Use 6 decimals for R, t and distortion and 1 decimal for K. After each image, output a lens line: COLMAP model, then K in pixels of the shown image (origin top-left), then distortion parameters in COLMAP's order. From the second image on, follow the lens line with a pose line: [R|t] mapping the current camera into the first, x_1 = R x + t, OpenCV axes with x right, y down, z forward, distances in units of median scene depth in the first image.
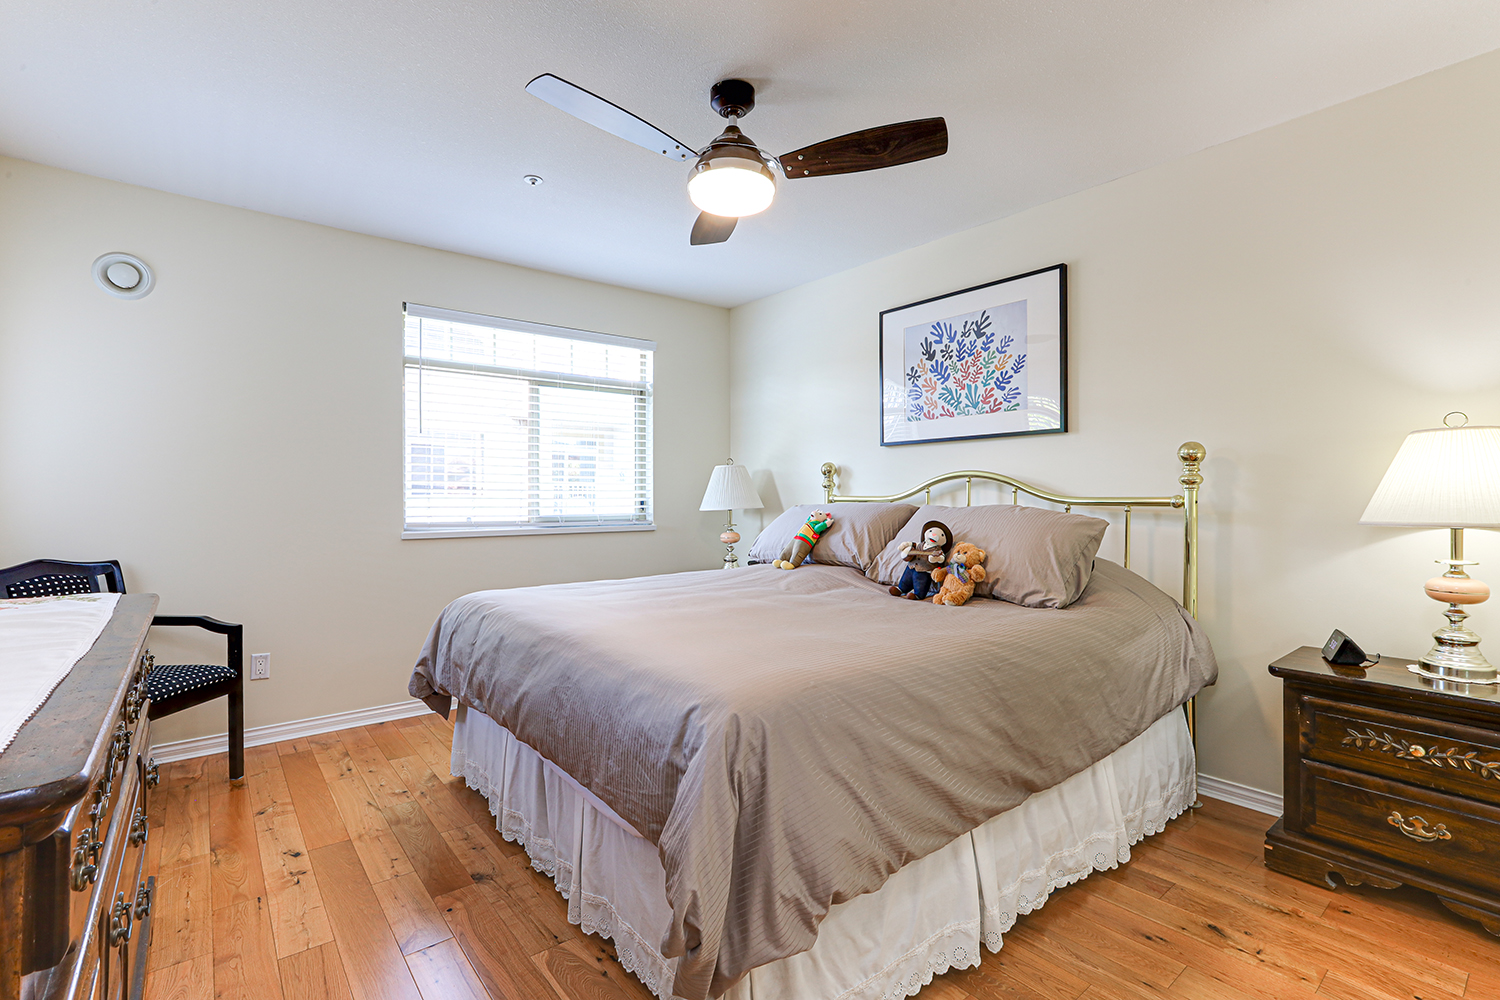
lens RADIAL K [[692.0, 0, 755.0], [0, 692.0, 498.6], [0, 0, 1]] dist [-0.024184, 0.013306]
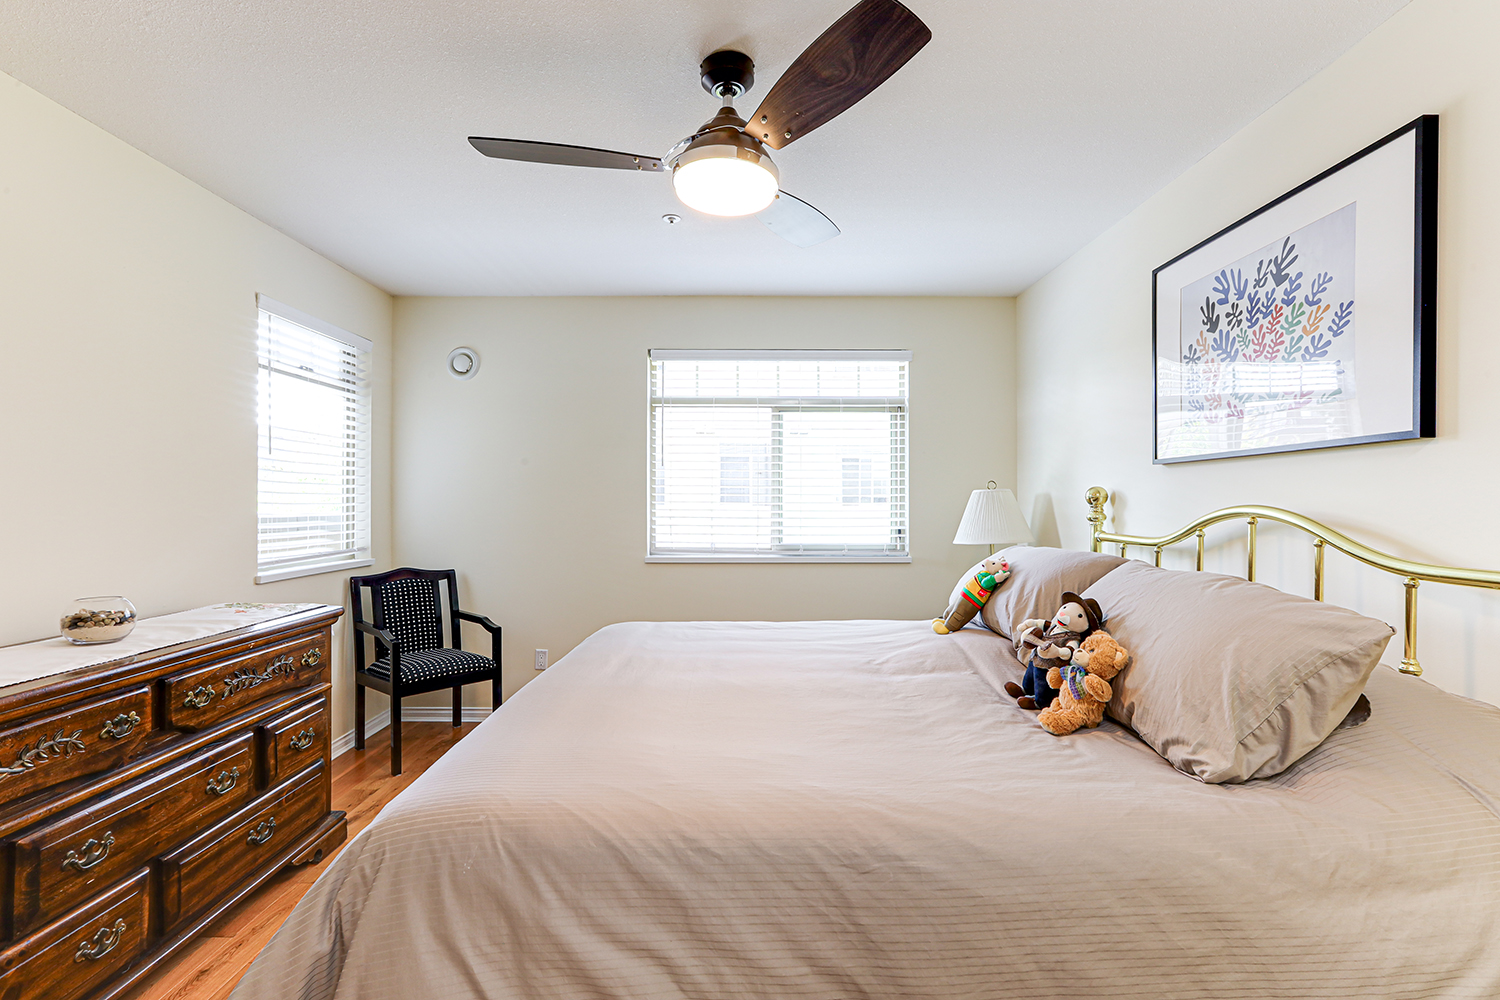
lens RADIAL K [[692.0, 0, 744.8], [0, 692.0, 502.4], [0, 0, 1]] dist [-0.024184, 0.013306]
pose [[0.778029, 0.002632, -0.628223, 0.332670], [-0.005937, 0.999977, -0.003163, -0.037647], [0.628201, 0.006191, 0.778027, 0.237970]]
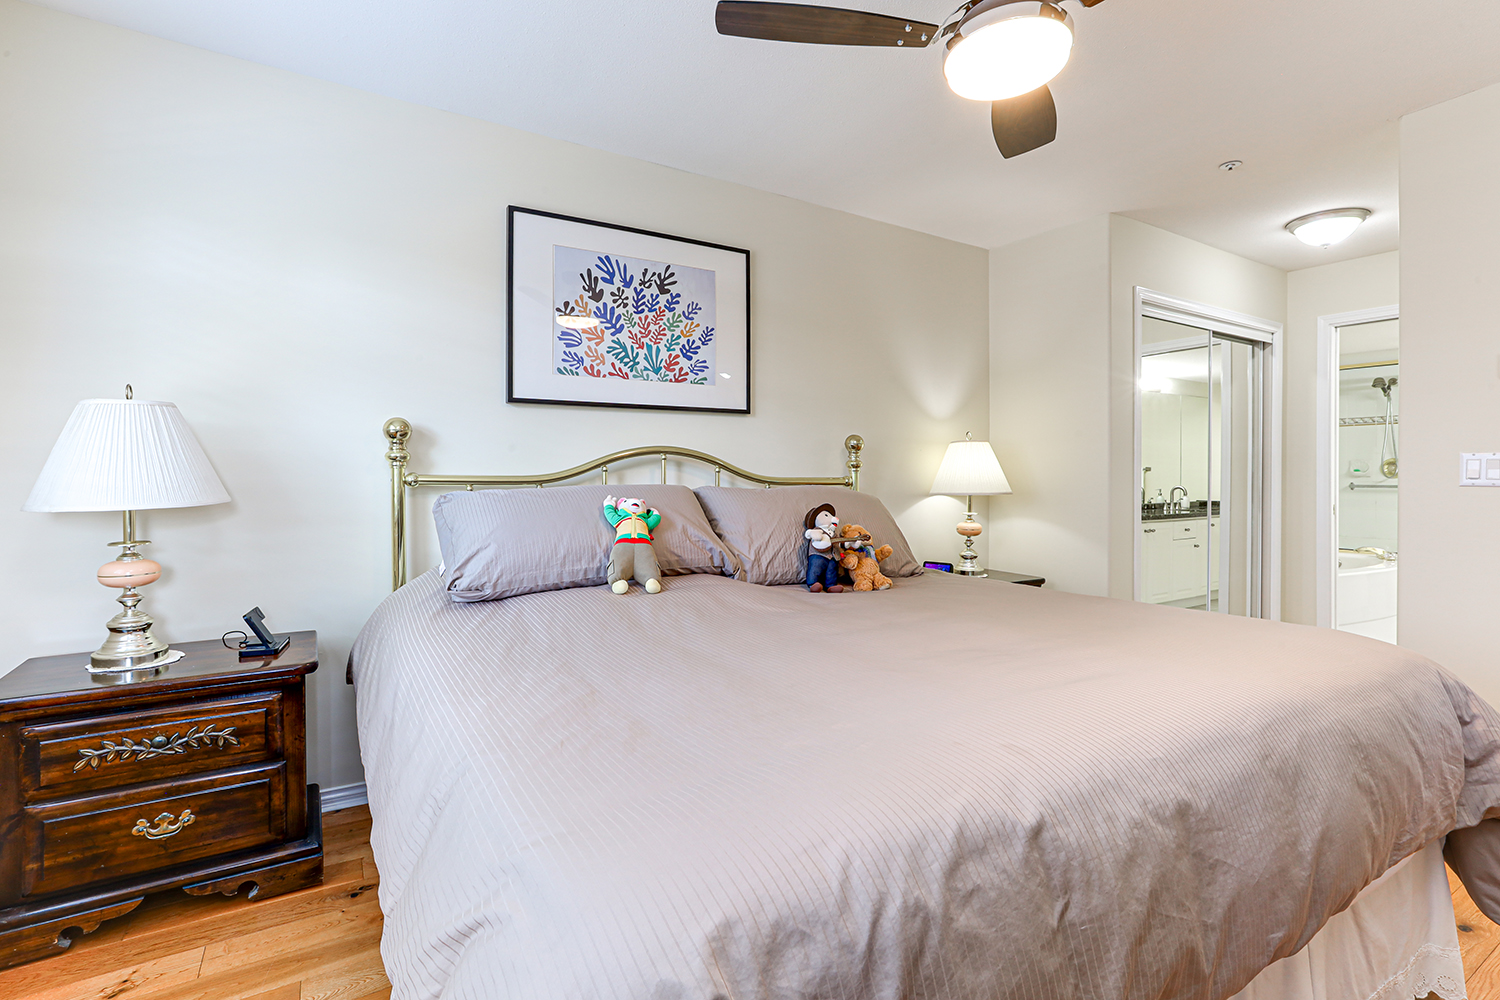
lens RADIAL K [[692.0, 0, 745.1], [0, 692.0, 482.1], [0, 0, 1]] dist [-0.024184, 0.013306]
pose [[0.162092, -0.003771, 0.986768, -0.508203], [0.002645, 0.999991, 0.003387, 0.001255], [-0.986772, 0.002061, 0.162100, 0.744358]]
